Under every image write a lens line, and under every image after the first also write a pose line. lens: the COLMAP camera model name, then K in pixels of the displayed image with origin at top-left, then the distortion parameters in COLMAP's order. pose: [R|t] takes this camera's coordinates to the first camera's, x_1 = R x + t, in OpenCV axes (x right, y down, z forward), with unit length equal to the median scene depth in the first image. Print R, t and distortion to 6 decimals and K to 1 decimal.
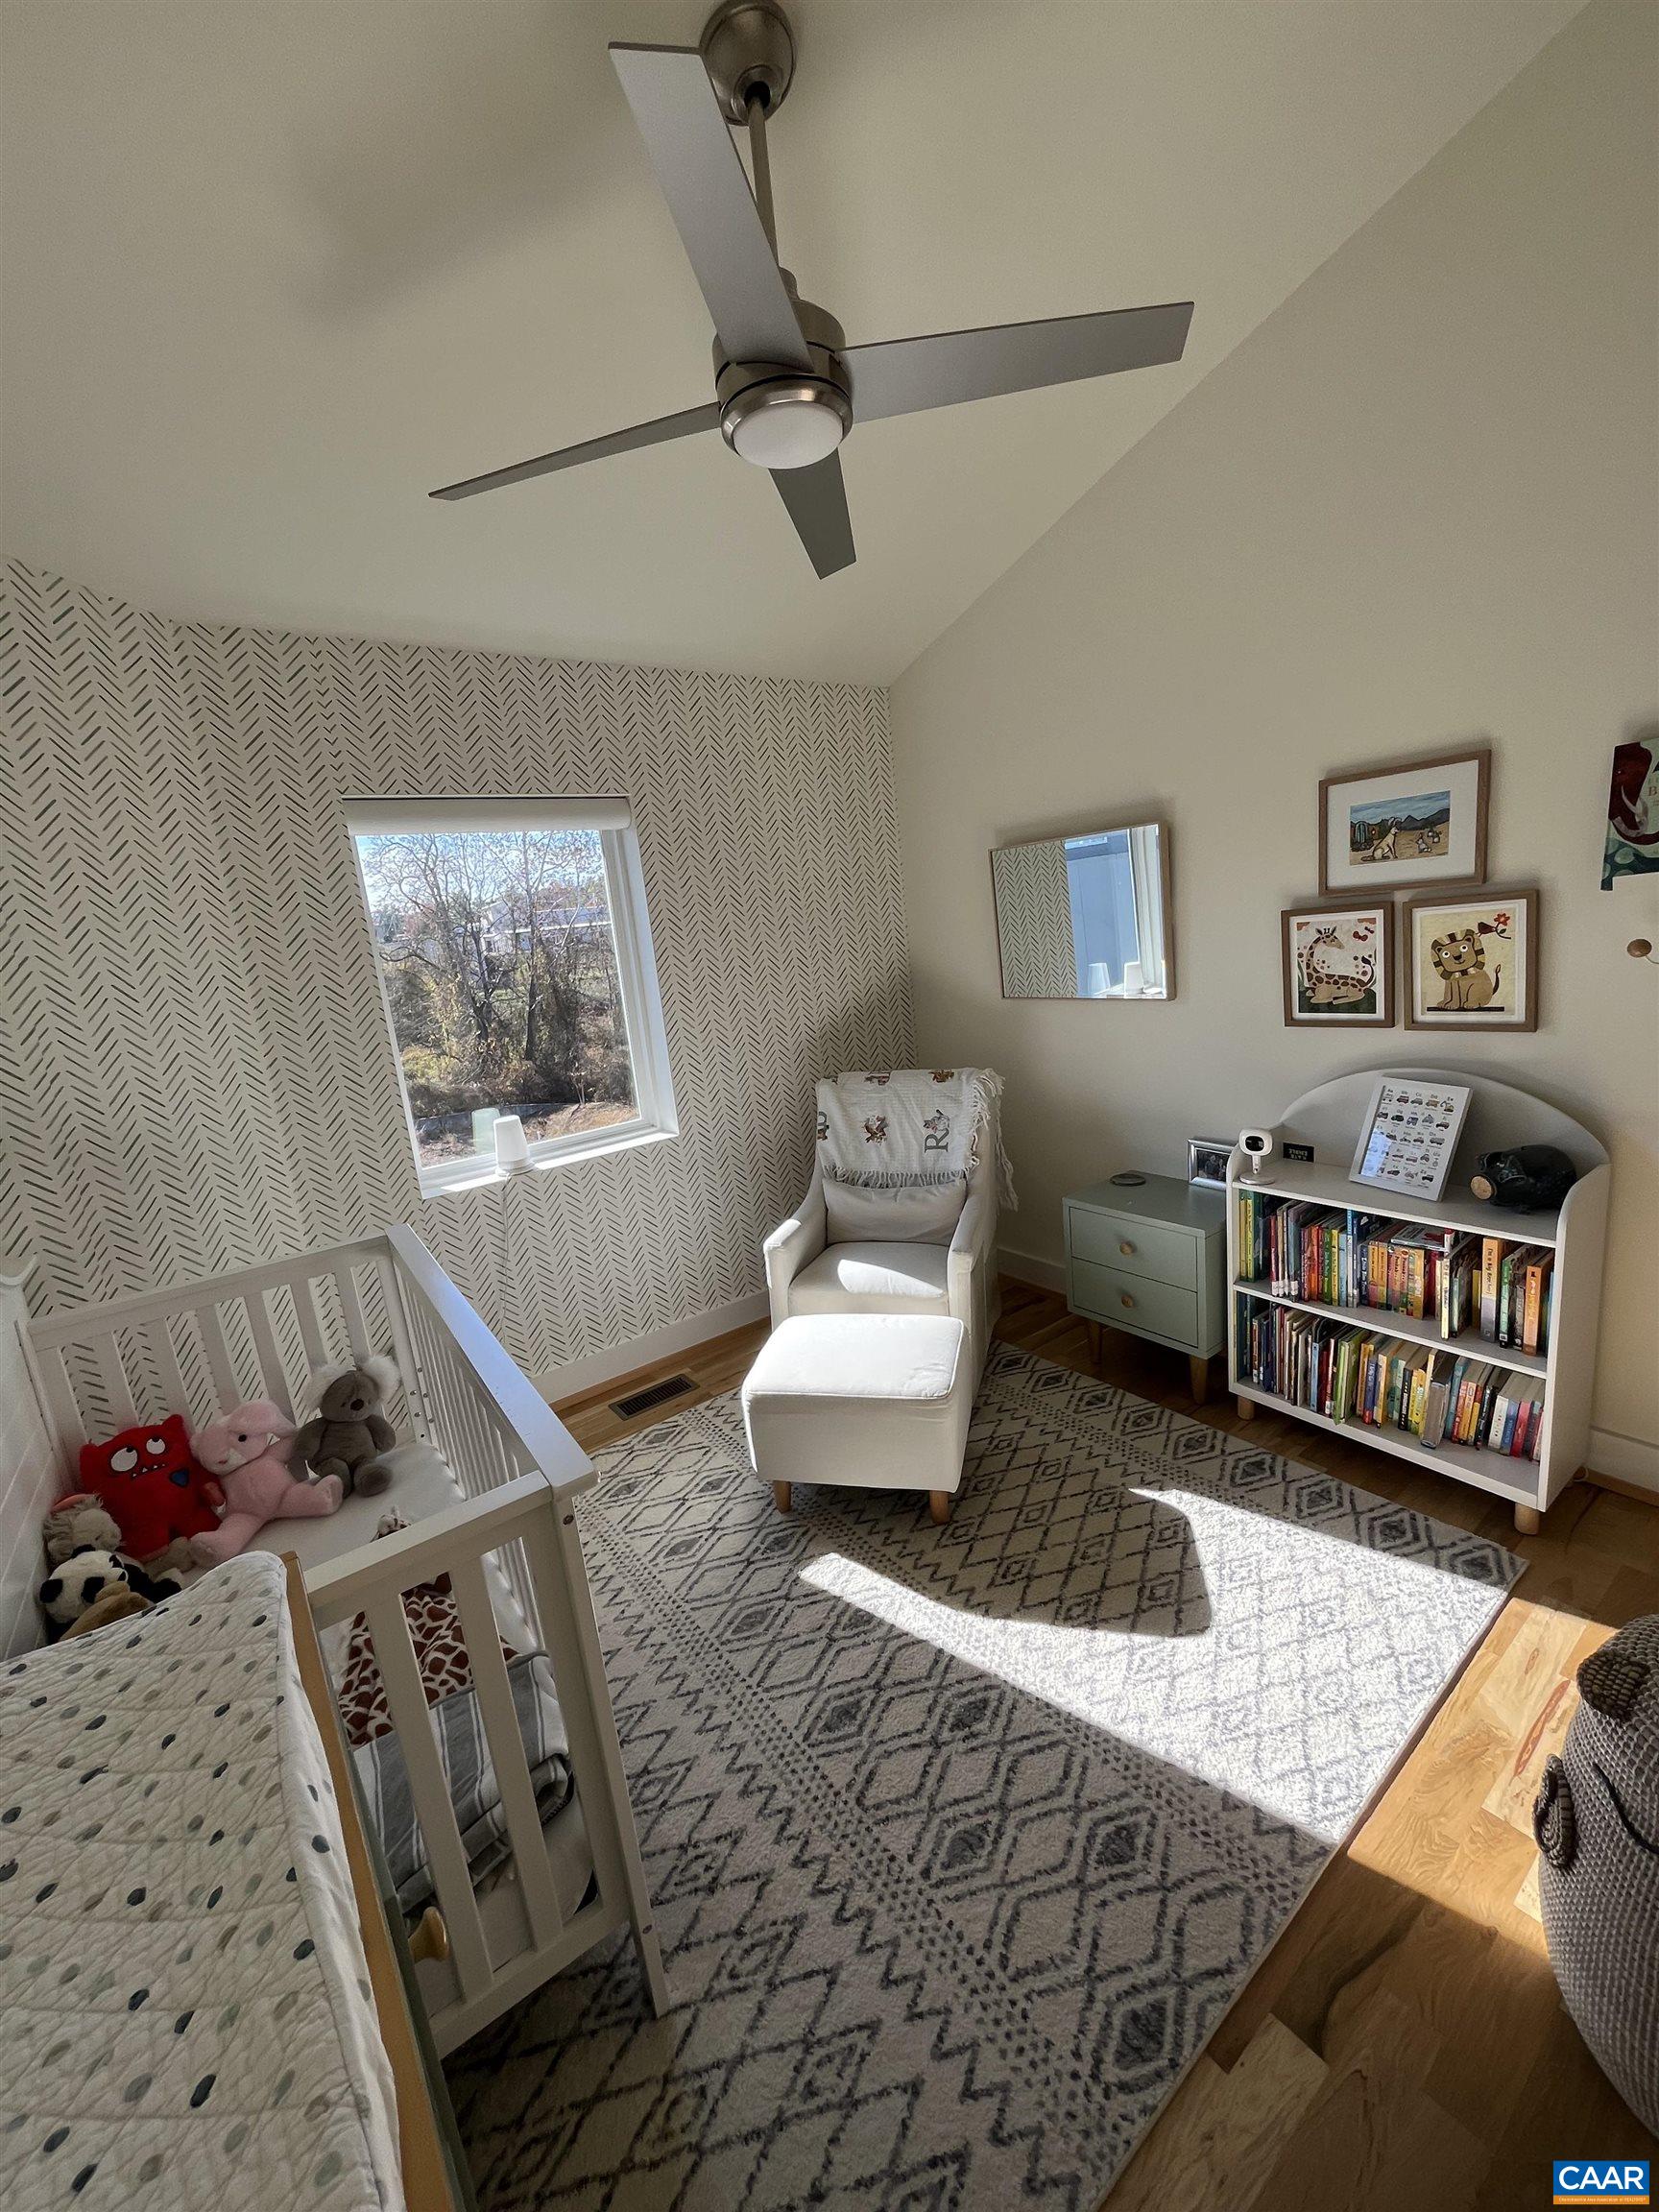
lens RADIAL K [[893.2, 0, 833.3], [0, 893.2, 1102.6], [0, 0, 1]] dist [-0.000081, -0.000625]
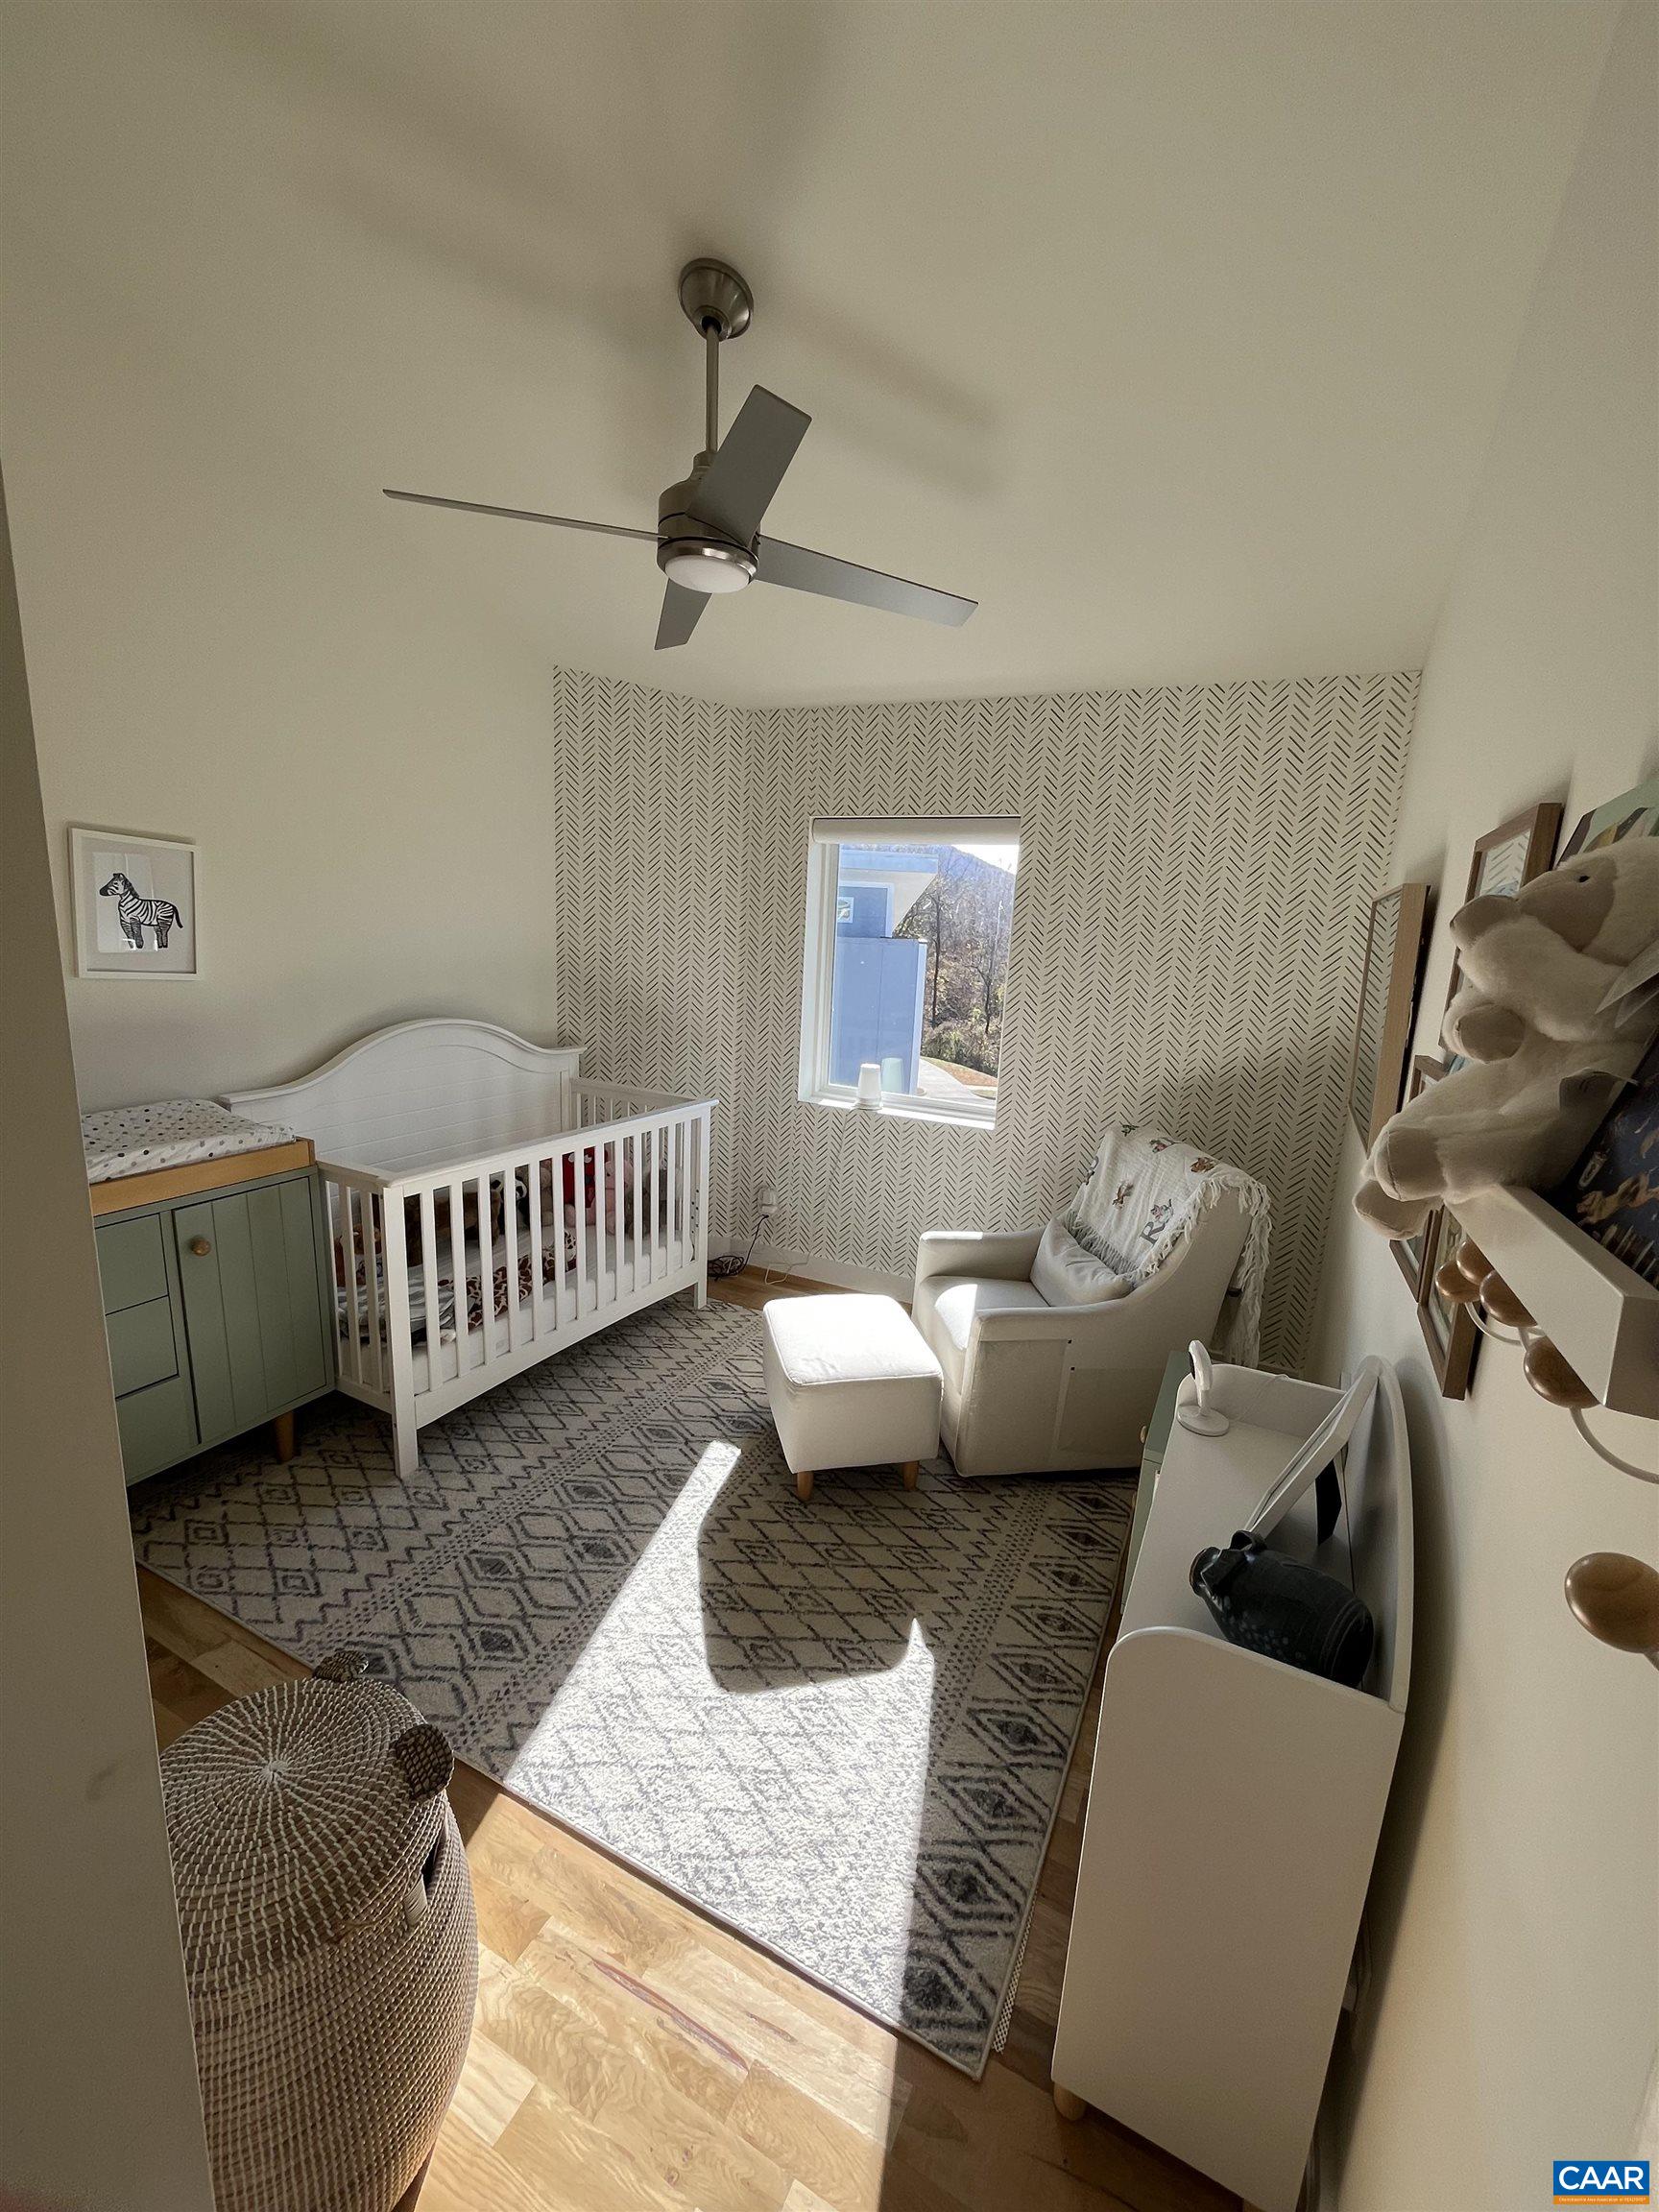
lens RADIAL K [[893.2, 0, 836.2], [0, 893.2, 1104.2], [0, 0, 1]] dist [-0.000081, -0.000625]
pose [[0.433964, 0.300818, -0.849225, 1.273893], [-0.270748, 0.942583, 0.195532, -0.296613], [0.859285, 0.145073, 0.490493, 0.584582]]
